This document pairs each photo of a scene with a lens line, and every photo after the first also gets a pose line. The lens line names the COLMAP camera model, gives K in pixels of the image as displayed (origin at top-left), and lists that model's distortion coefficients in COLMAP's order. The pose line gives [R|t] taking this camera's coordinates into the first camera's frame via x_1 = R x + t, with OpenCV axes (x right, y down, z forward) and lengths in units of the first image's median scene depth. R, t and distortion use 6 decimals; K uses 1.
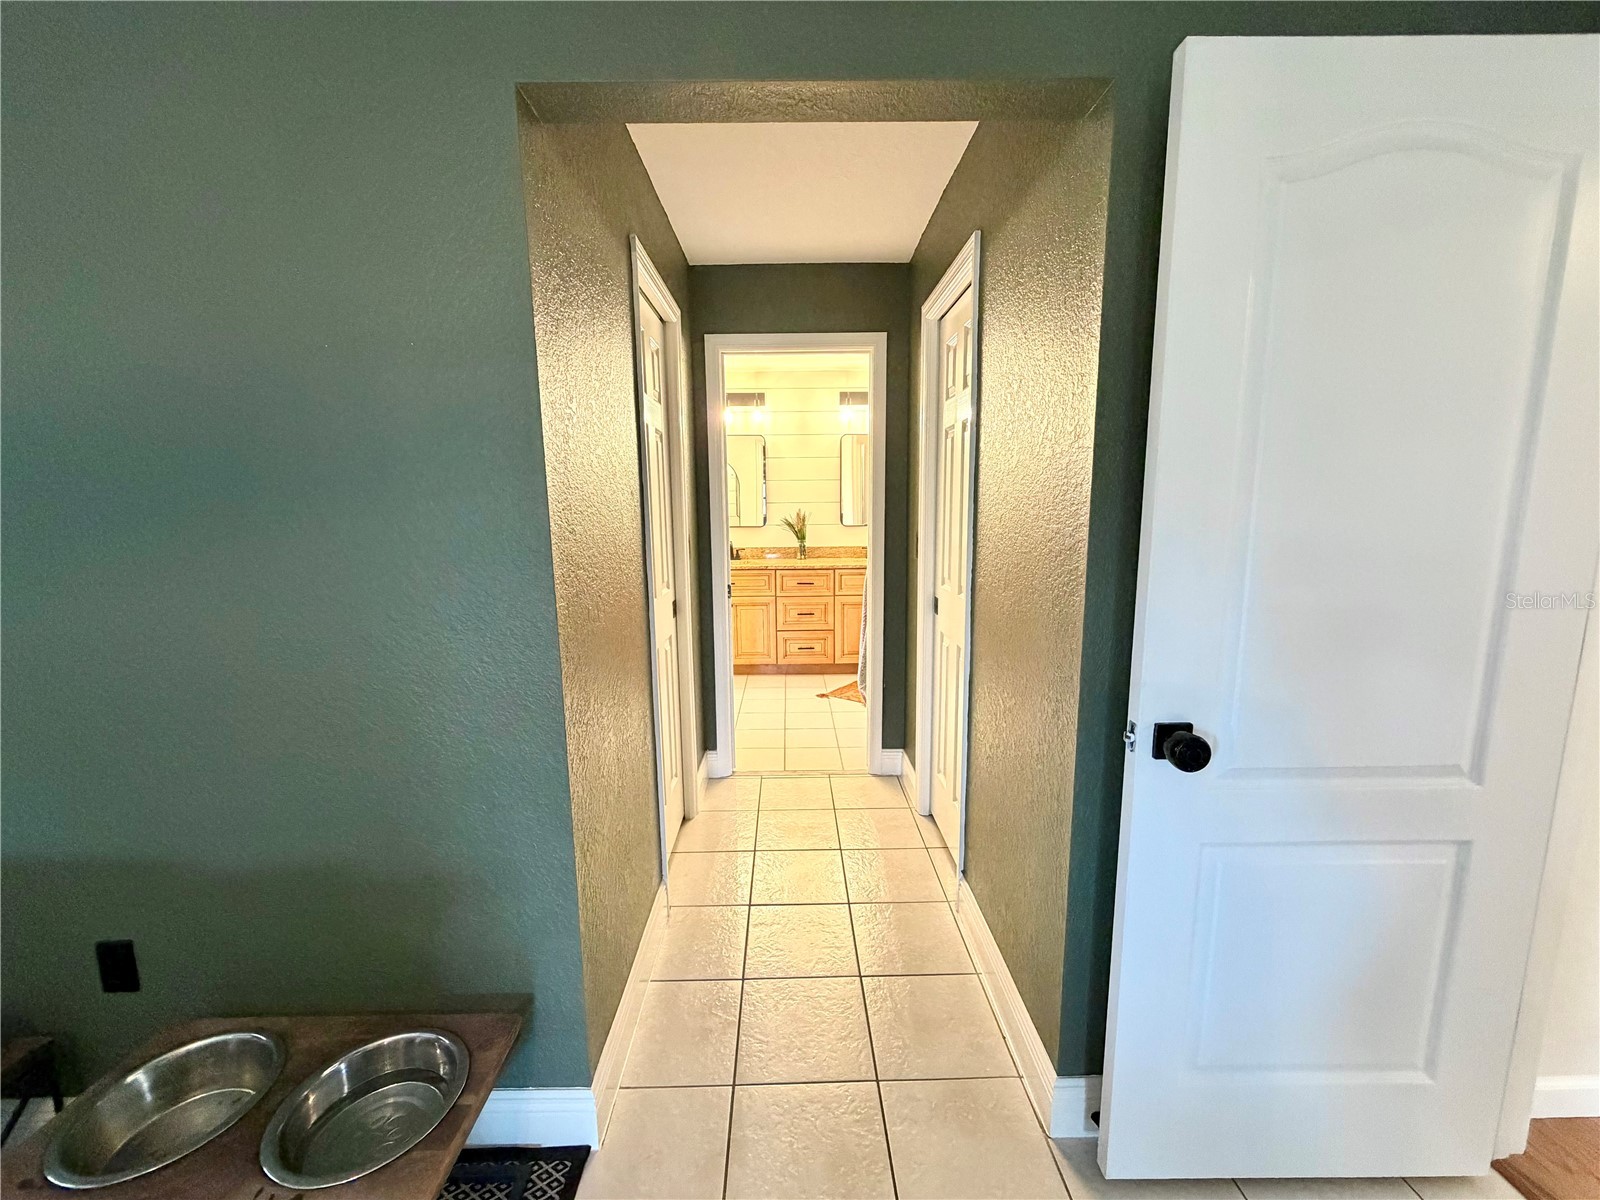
lens RADIAL K [[641.0, 0, 799.5], [0, 641.0, 602.6], [0, 0, 1]] dist [-0.000418, -0.000635]
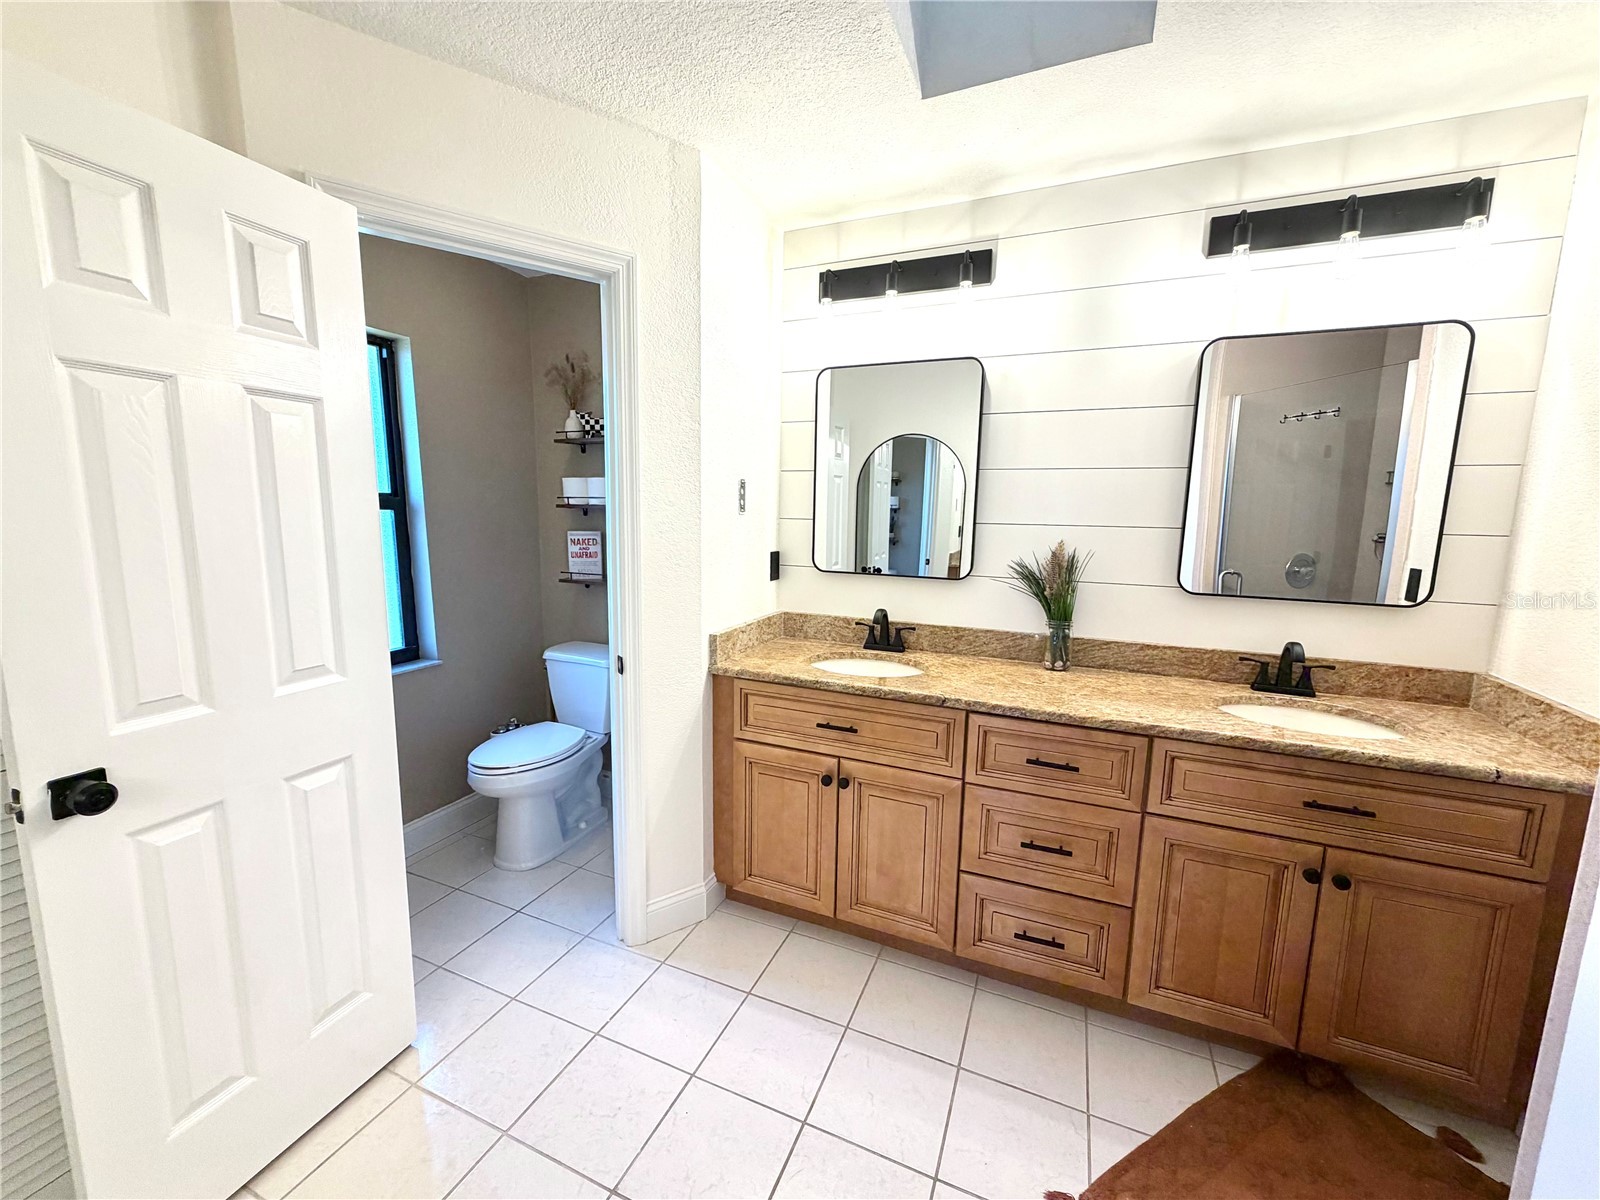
lens RADIAL K [[641.0, 0, 796.7], [0, 641.0, 598.5], [0, 0, 1]] dist [-0.000418, -0.000635]
pose [[0.909743, 0.083255, -0.406739, 0.016555], [-0.085399, 0.996263, 0.012914, -0.109689], [0.406295, 0.022987, 0.913453, 0.617679]]
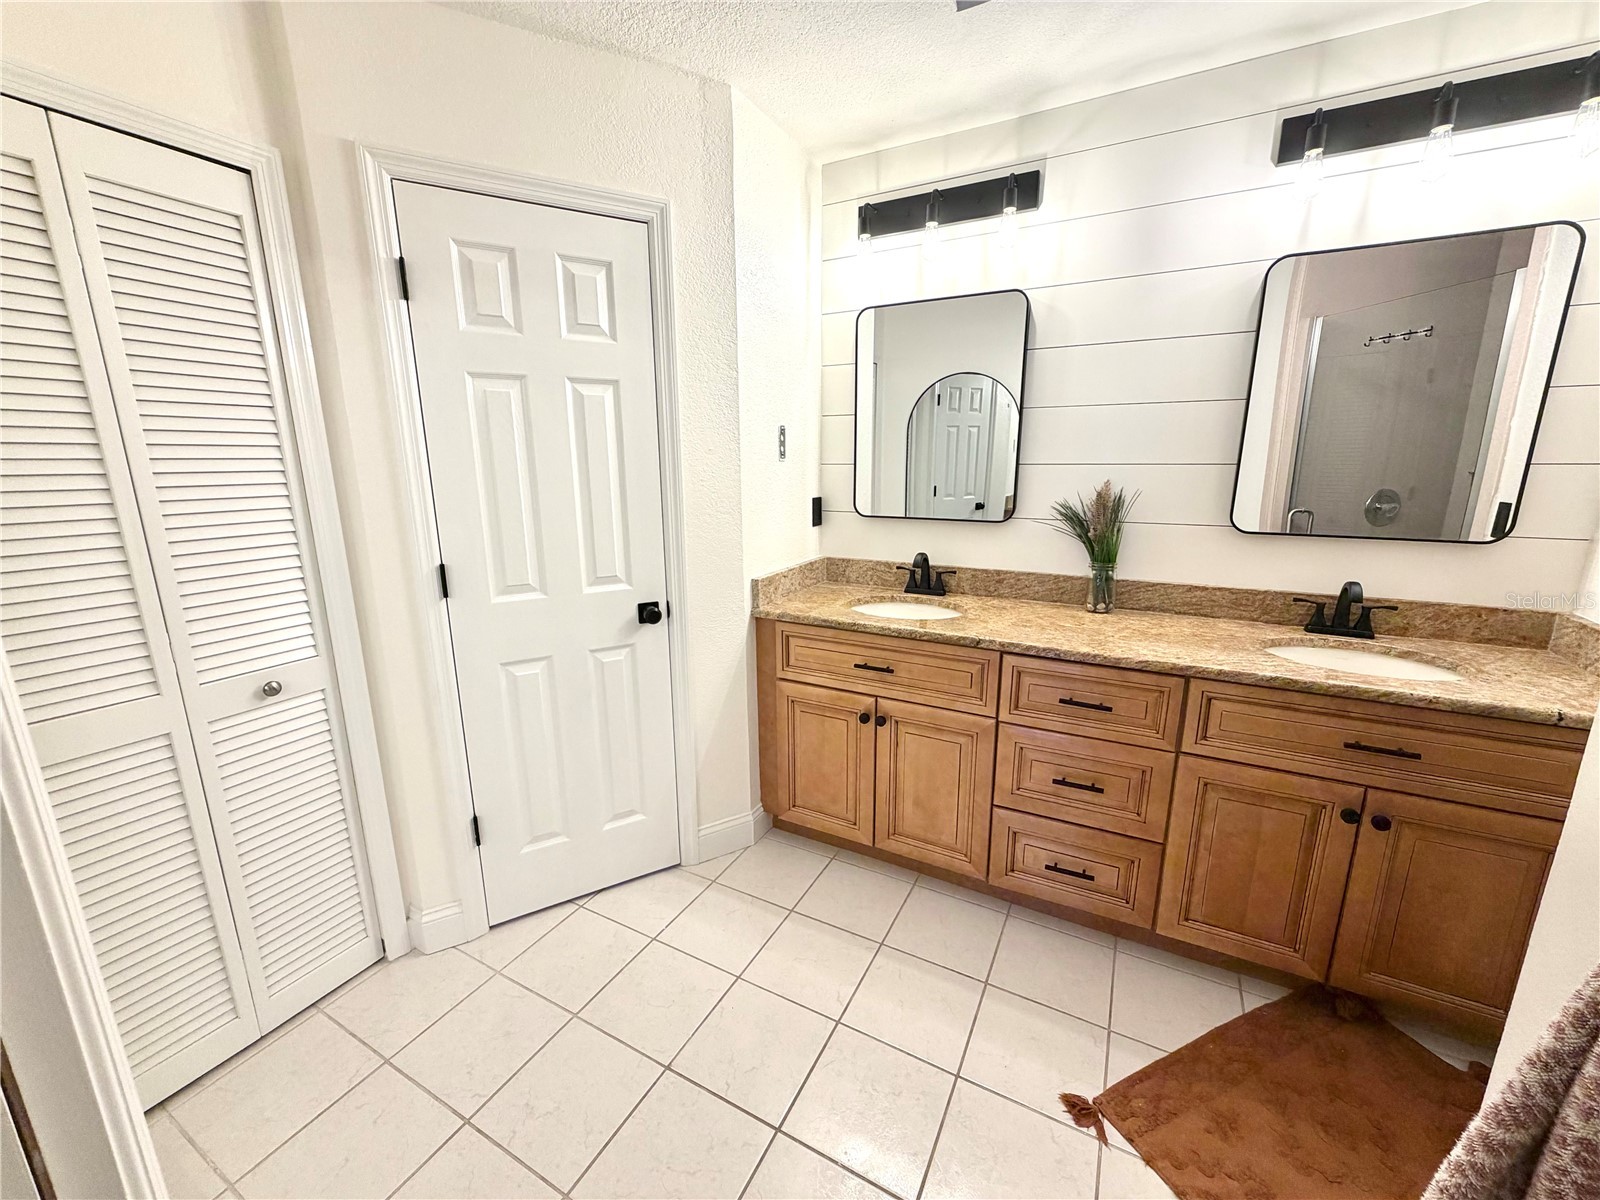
lens RADIAL K [[641.0, 0, 797.2], [0, 641.0, 600.4], [0, 0, 1]] dist [-0.000418, -0.000635]
pose [[0.869124, 0.112318, -0.481673, 0.033919], [-0.071834, 0.992213, 0.101751, -0.108146], [0.489351, -0.053833, 0.870424, 0.614017]]
